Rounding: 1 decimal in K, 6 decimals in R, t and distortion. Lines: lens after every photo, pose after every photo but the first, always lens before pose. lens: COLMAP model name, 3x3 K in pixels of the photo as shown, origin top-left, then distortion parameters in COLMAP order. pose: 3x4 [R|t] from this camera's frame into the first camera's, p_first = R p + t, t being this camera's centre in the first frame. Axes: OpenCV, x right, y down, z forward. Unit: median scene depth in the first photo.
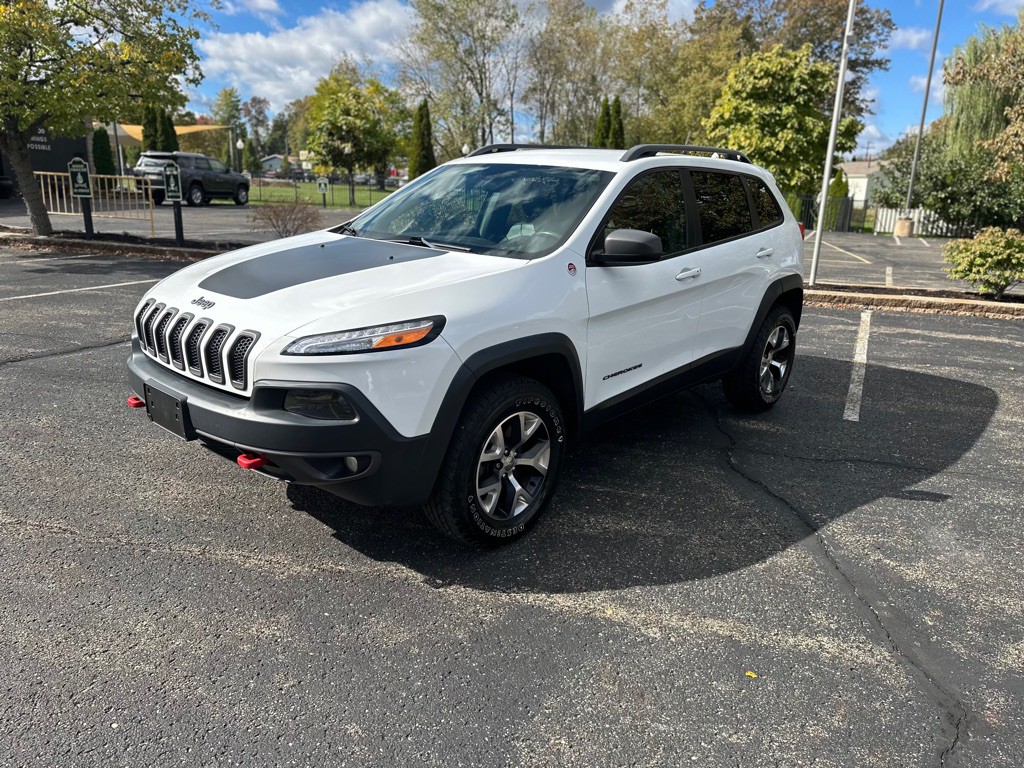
lens RADIAL K [[715.3, 0, 504.8], [0, 715.3, 385.3], [0, 0, 1]] dist [0.047546, -0.064335]
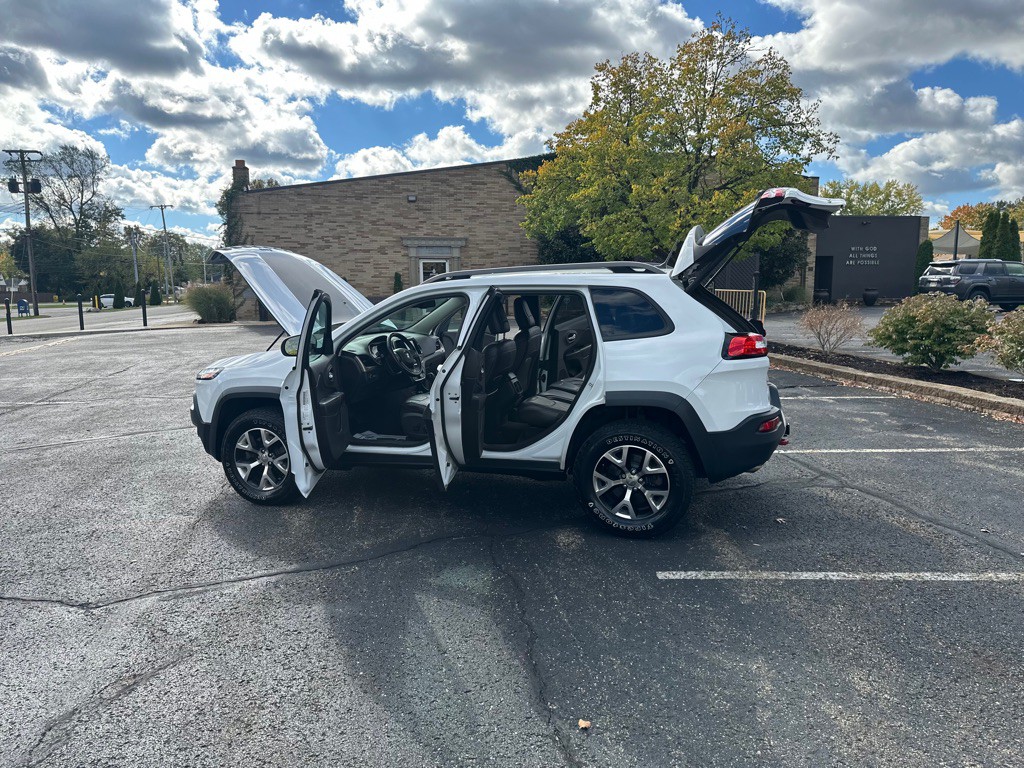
lens RADIAL K [[715.3, 0, 513.6], [0, 715.3, 392.8], [0, 0, 1]] dist [0.047546, -0.064335]
pose [[0.386388, 0.098687, -0.917042, 0.487389], [-0.219636, 0.975503, 0.012436, -0.053613], [0.895804, 0.196610, 0.398598, 0.213407]]
